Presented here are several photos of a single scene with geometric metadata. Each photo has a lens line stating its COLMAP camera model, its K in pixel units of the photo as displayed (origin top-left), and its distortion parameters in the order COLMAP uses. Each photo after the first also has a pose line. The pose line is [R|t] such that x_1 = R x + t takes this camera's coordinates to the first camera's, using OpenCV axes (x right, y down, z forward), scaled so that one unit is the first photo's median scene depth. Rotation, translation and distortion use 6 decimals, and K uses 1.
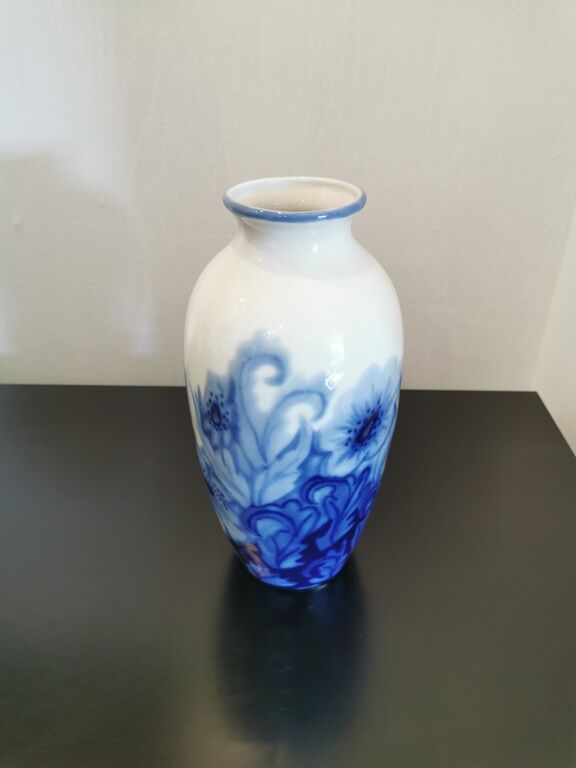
lens RADIAL K [[607.1, 0, 288.0], [0, 607.1, 384.0], [0, 0, 1]] dist [-0.003028, -0.010903]
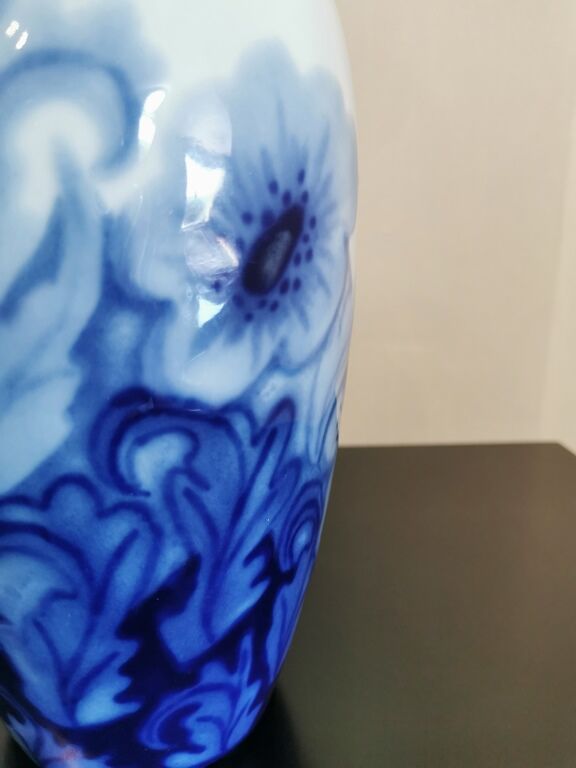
lens RADIAL K [[607.1, 0, 288.0], [0, 607.1, 384.0], [0, 0, 1]] dist [-0.003028, -0.010903]
pose [[0.996370, -0.019653, 0.082825, 0.101742], [0.042955, 0.956101, -0.289871, 0.242785], [-0.073492, 0.292376, 0.953475, 0.642939]]
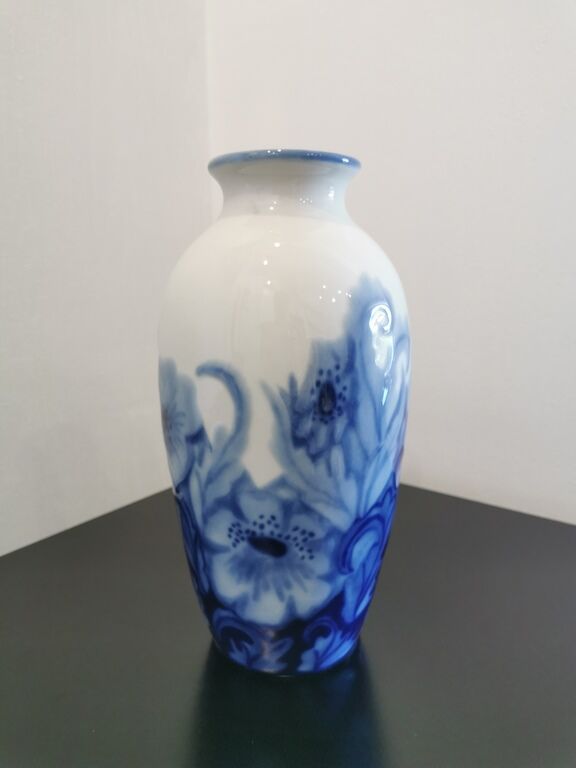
lens RADIAL K [[607.1, 0, 288.0], [0, 607.1, 384.0], [0, 0, 1]] dist [-0.003028, -0.010903]
pose [[0.595996, -0.186954, 0.780920, -0.707939], [0.425959, 0.898018, -0.110103, 0.090972], [-0.680696, 0.398261, 0.614850, 0.510205]]
